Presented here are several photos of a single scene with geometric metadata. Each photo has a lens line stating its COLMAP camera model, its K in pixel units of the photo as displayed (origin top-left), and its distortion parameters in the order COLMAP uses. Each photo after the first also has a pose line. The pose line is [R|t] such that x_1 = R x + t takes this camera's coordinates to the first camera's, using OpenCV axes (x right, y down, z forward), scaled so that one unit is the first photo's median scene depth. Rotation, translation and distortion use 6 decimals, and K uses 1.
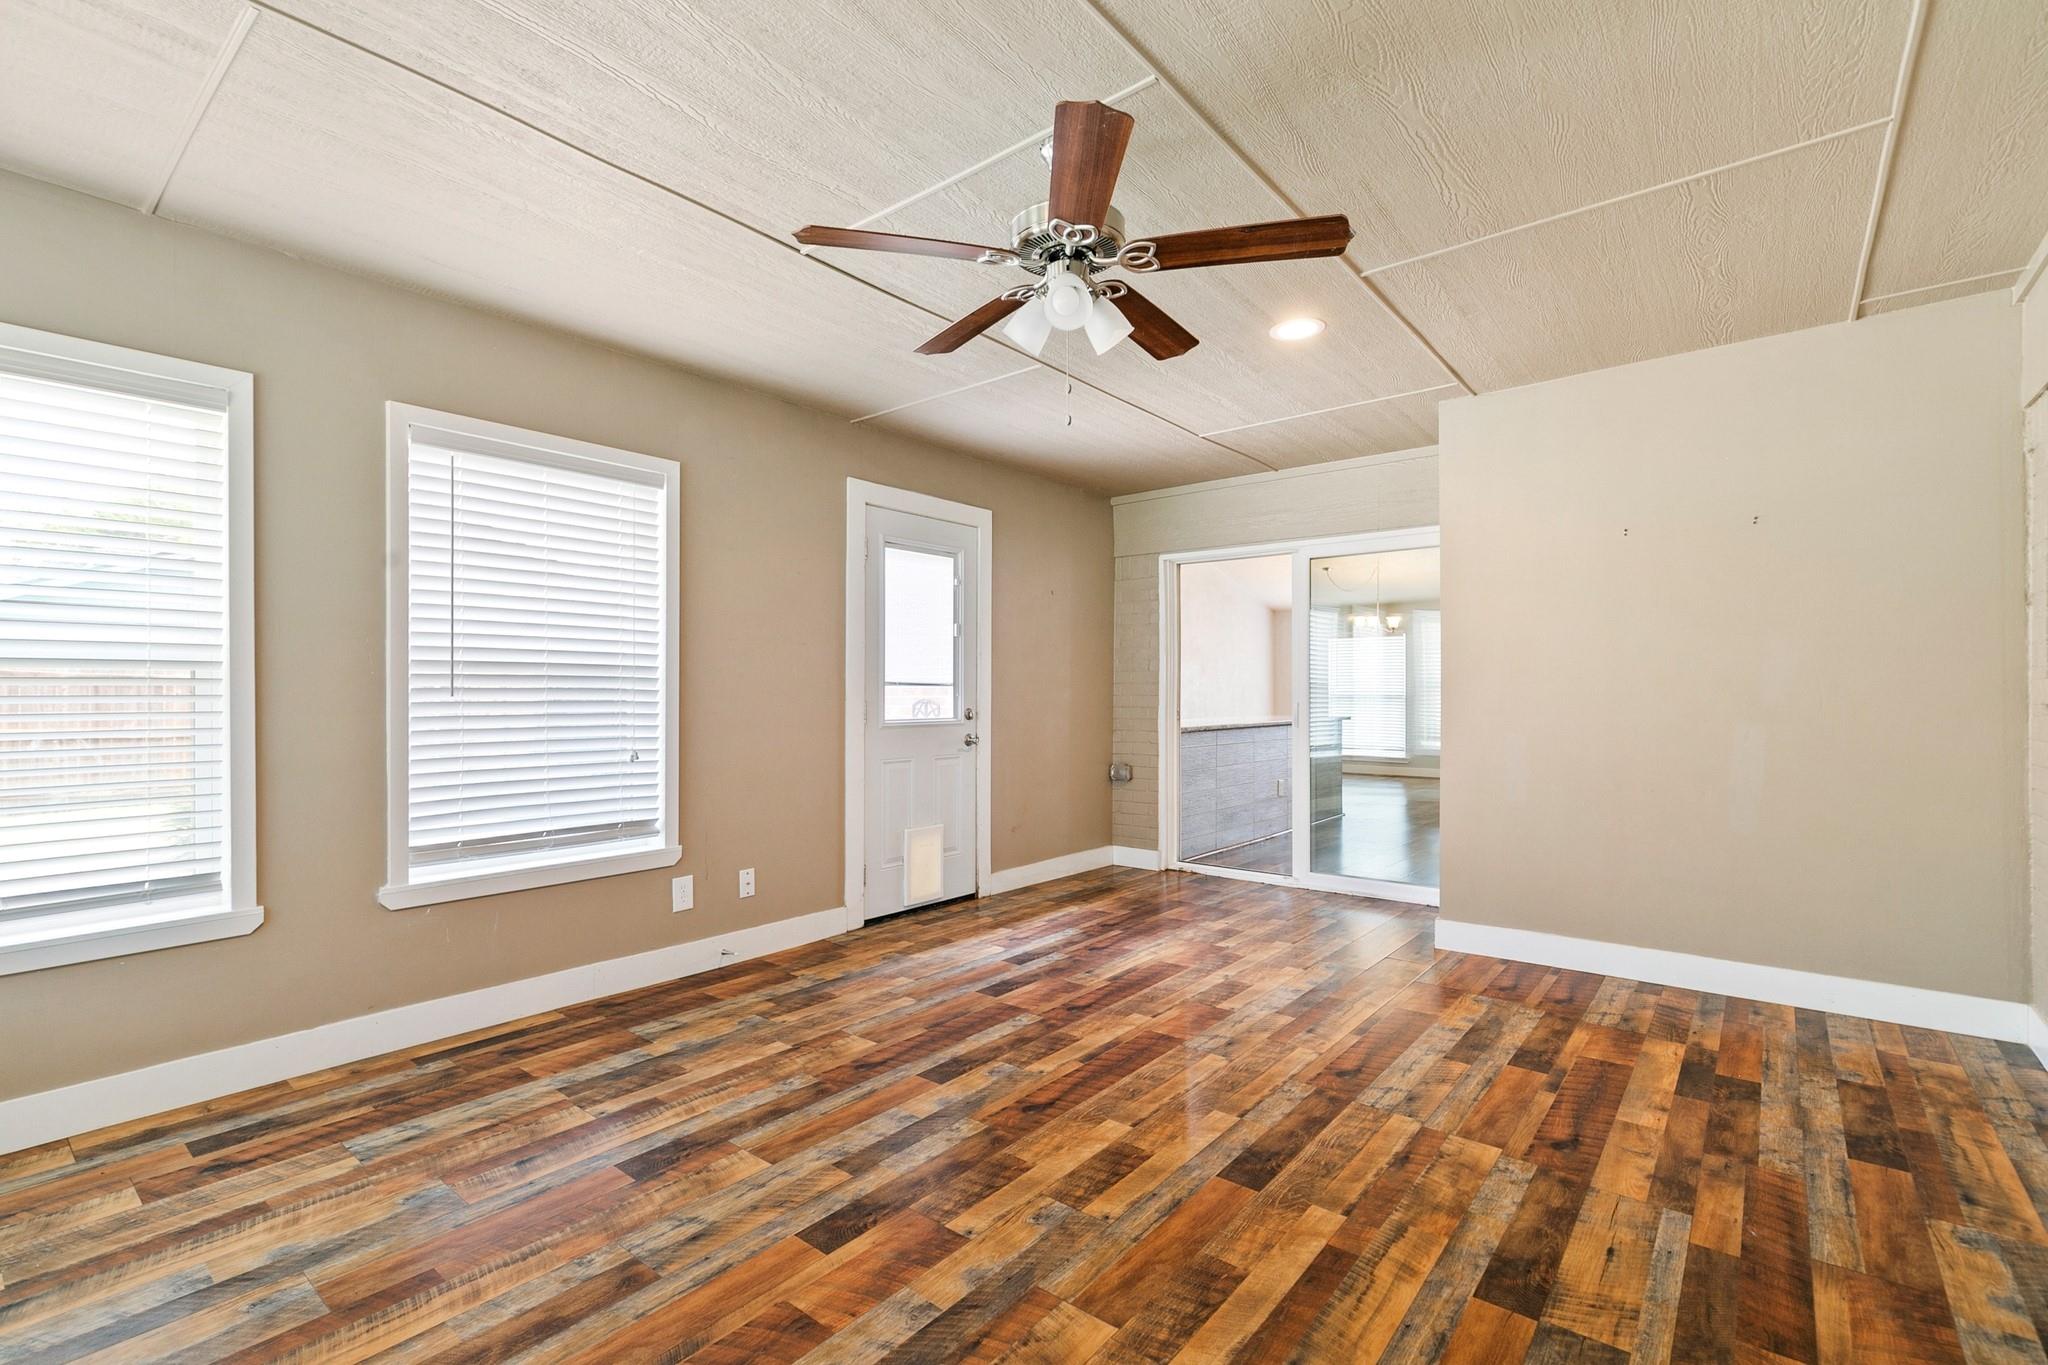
lens RADIAL K [[926.7, 0, 1024.3], [0, 926.7, 690.8], [0, 0, 1]] dist [-0.014335, 0.000524]
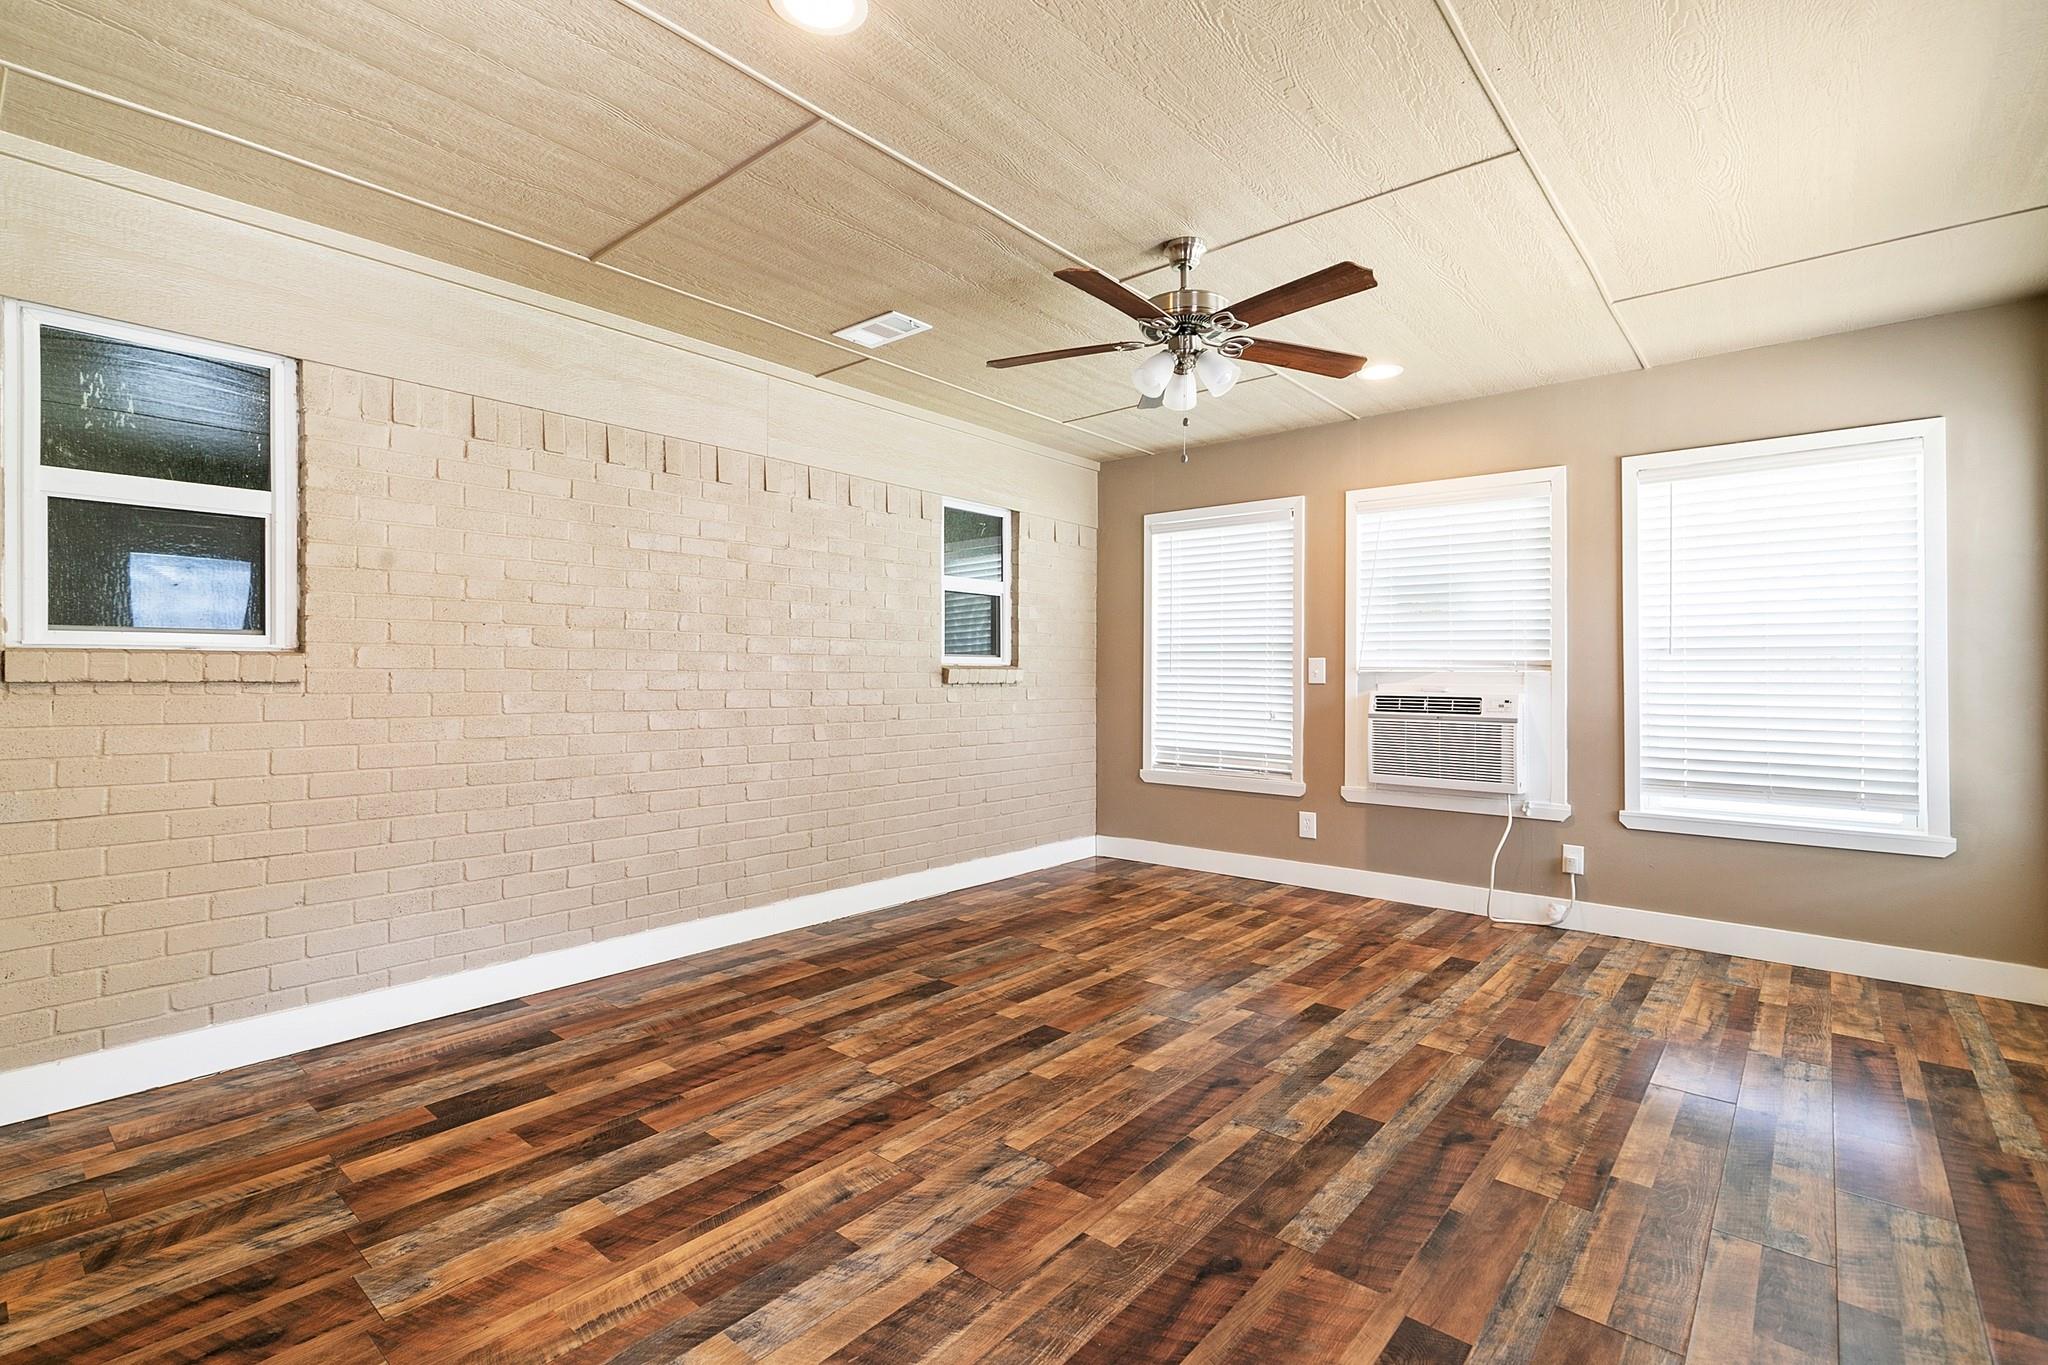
lens RADIAL K [[926.7, 0, 1024.2], [0, 926.7, 678.1], [0, 0, 1]] dist [-0.014335, 0.000524]
pose [[-0.999617, 0.000398, 0.027683, 0.204782], [0.000332, 0.999997, -0.002397, 0.012046], [-0.027684, -0.002387, -0.999614, 2.012421]]
